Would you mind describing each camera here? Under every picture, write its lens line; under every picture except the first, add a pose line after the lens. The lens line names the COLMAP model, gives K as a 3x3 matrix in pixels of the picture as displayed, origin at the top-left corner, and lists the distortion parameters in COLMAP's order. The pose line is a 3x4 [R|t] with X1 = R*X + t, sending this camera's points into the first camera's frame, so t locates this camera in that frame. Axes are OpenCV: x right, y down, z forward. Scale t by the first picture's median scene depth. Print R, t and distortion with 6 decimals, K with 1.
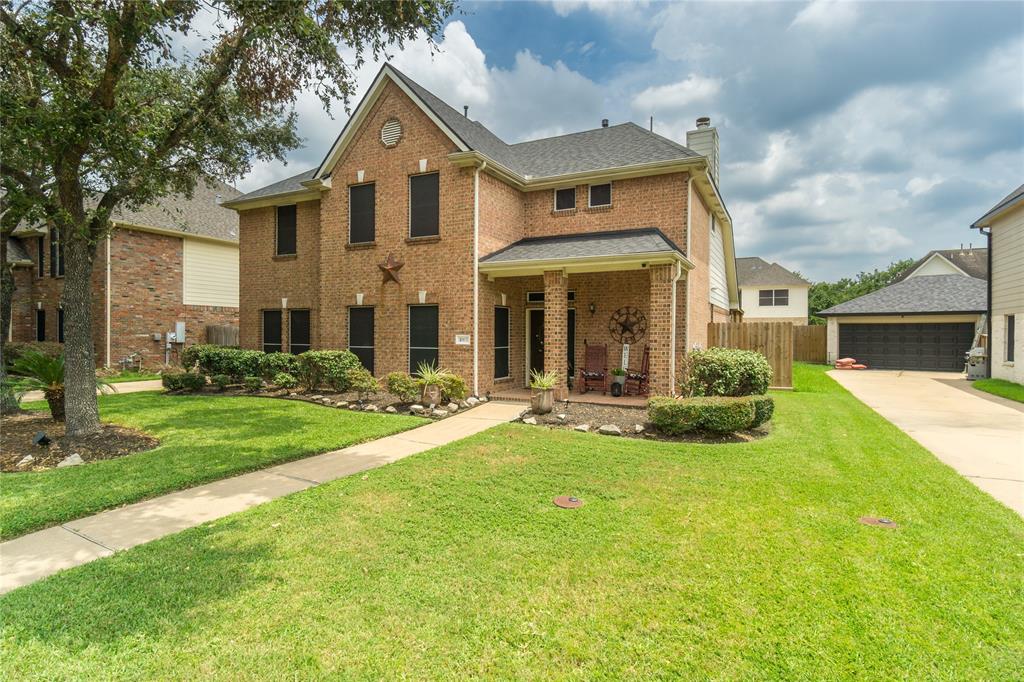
lens RADIAL K [[555.2, 0, 512.0], [0, 555.2, 341.0], [0, 0, 1]] dist [0.003086, 0.000489]
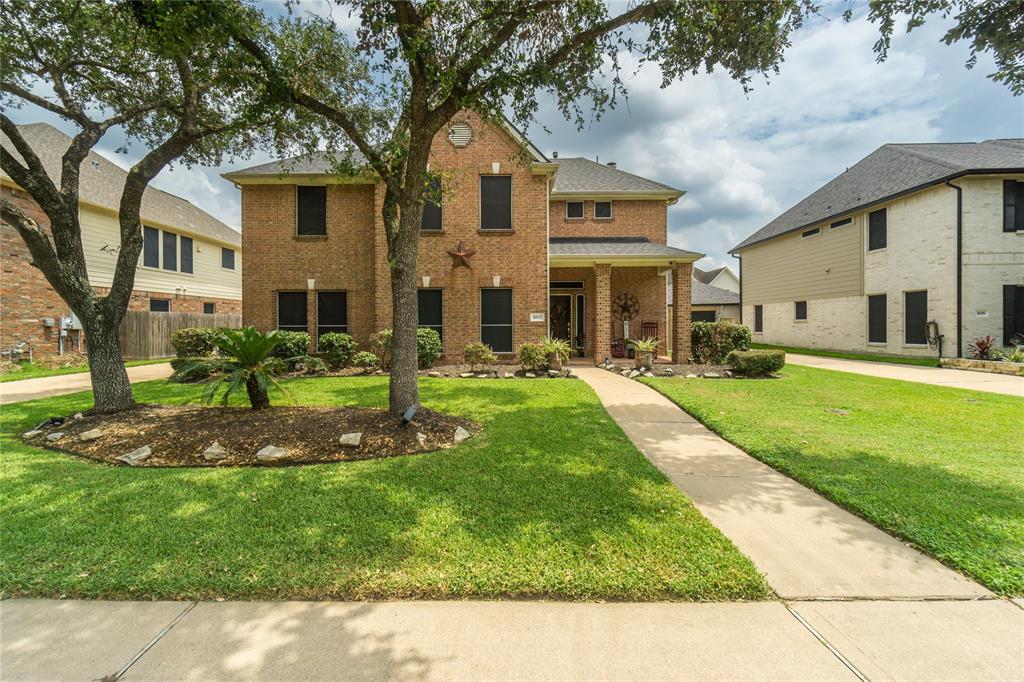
lens RADIAL K [[452.8, 0, 509.2], [0, 452.8, 328.8], [0, 0, 1]] dist [-0.000869, 0.000056]
pose [[0.886598, -0.013210, 0.462353, -0.547908], [0.015215, 0.999884, -0.000608, 0.020227], [-0.462291, 0.007574, 0.886696, 0.141446]]
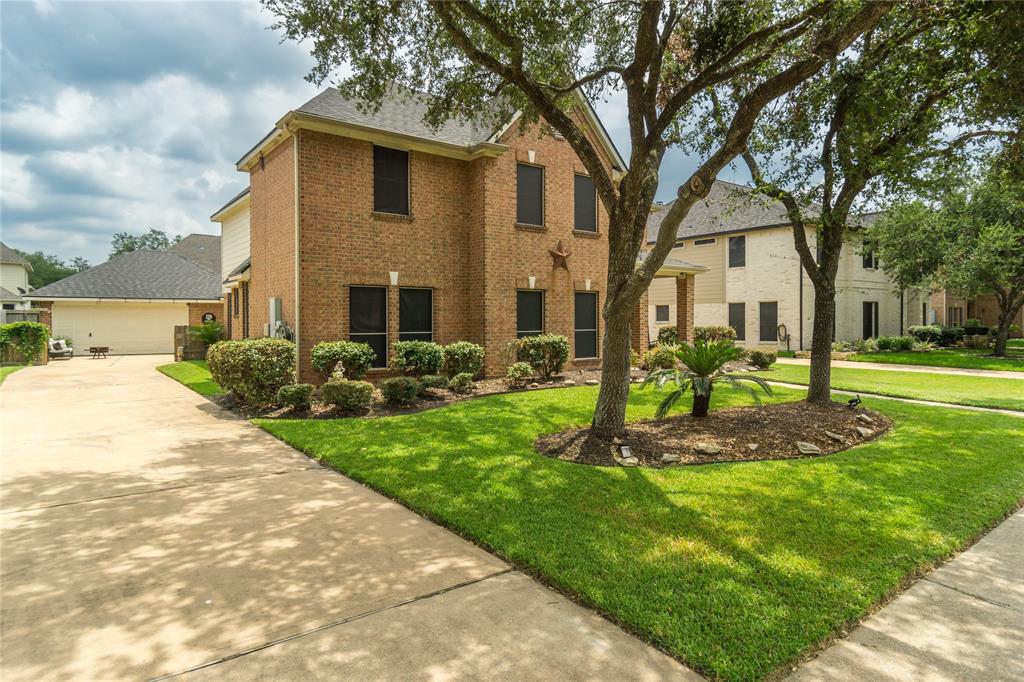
lens RADIAL K [[580.9, 0, 510.0], [0, 580.9, 326.5], [0, 0, 1]] dist [0.001411, 0.000064]
pose [[0.432720, -0.016442, 0.901379, -1.225344], [0.016146, 0.999815, 0.010486, -0.009539], [-0.901384, 0.010016, 0.432905, 0.602548]]
